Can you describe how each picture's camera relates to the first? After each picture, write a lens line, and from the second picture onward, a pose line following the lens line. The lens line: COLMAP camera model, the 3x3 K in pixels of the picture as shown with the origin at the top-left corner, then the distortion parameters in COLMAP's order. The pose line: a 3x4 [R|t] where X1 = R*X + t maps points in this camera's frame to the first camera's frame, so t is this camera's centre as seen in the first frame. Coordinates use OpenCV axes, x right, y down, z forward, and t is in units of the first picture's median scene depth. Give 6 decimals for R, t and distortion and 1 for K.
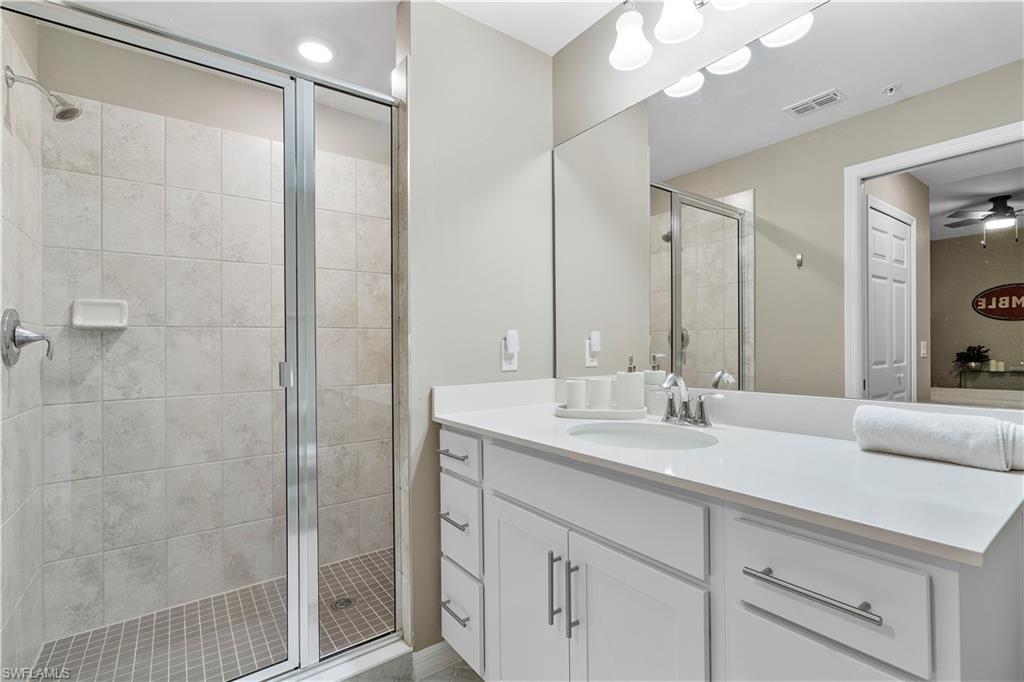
lens RADIAL K [[467.4, 0, 512.8], [0, 467.4, 340.3], [0, 0, 1]] dist [-0.005520, 0.000997]
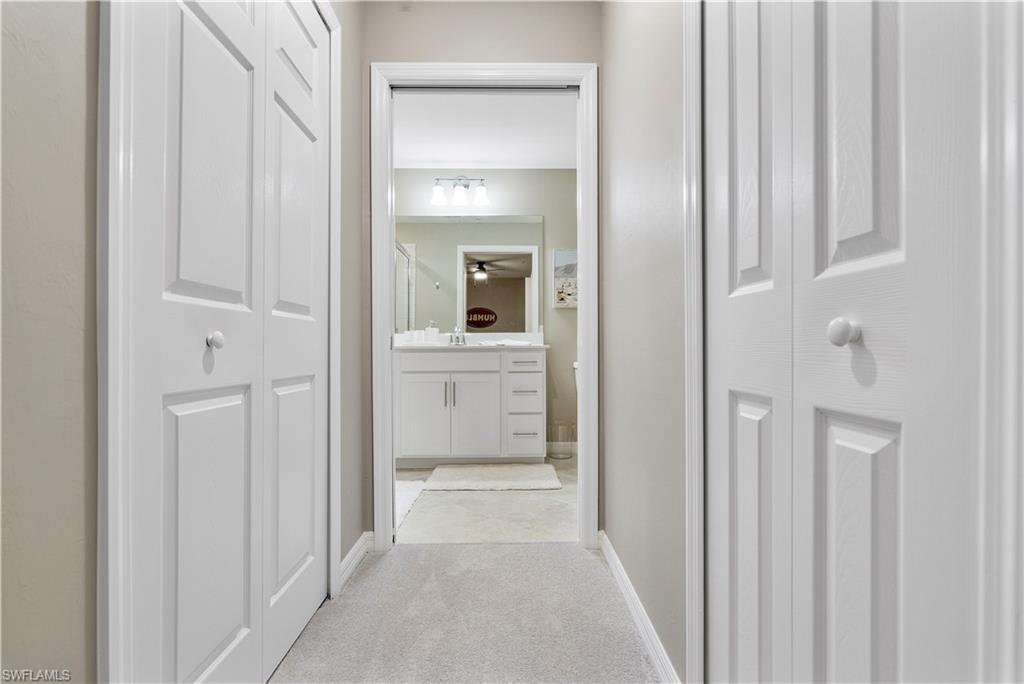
lens RADIAL K [[467.4, 0, 512.2], [0, 467.4, 344.8], [0, 0, 1]] dist [-0.005520, 0.000997]
pose [[0.576594, 0.003277, 0.817024, -0.796973], [0.008441, 0.999915, -0.009968, 0.100561], [-0.816987, 0.012644, 0.576517, -0.392373]]
